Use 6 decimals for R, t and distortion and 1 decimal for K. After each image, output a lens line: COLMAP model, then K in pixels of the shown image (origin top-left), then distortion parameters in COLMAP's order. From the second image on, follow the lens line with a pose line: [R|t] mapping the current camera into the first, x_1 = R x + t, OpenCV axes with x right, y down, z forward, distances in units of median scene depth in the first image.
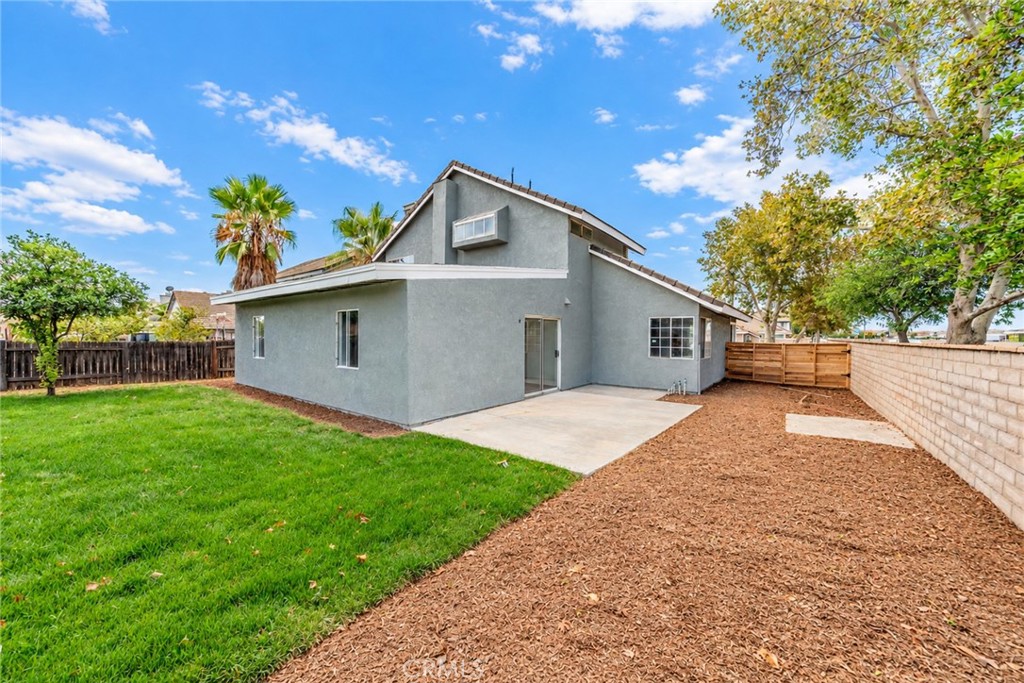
lens RADIAL K [[381.2, 0, 505.7], [0, 381.2, 340.8], [0, 0, 1]] dist [-0.013681, -0.000225]
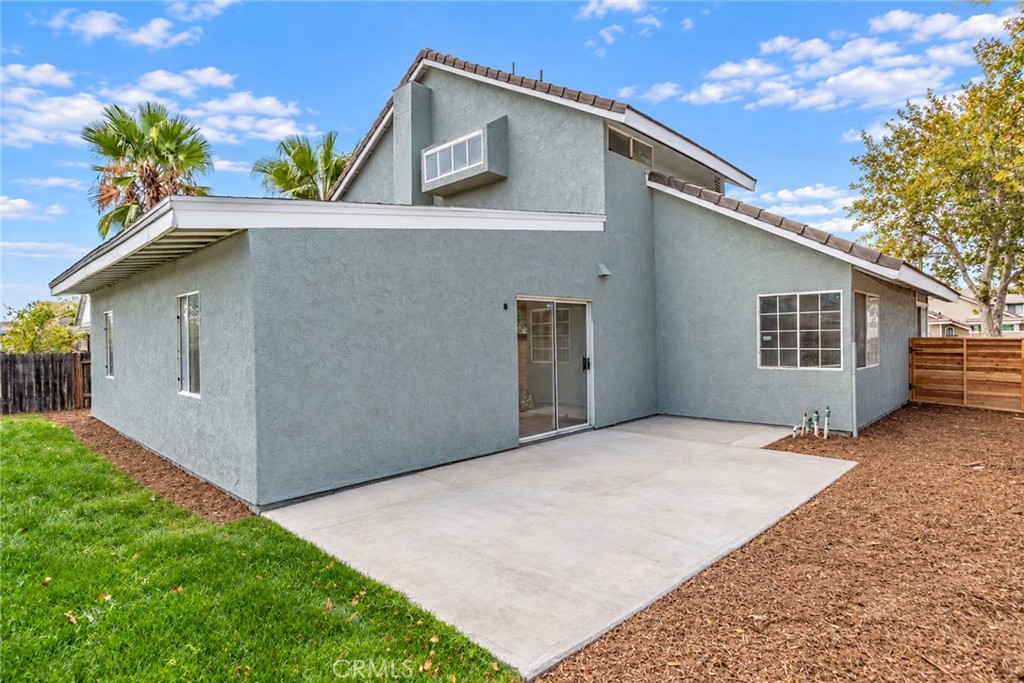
lens RADIAL K [[536.4, 0, 515.7], [0, 536.4, 340.4], [0, 0, 1]] dist [-0.012046, -0.000719]
pose [[0.993231, -0.020532, -0.114328, 0.109588], [0.019476, 0.999757, -0.010345, 0.004909], [0.114513, 0.008048, 0.993389, 0.178607]]
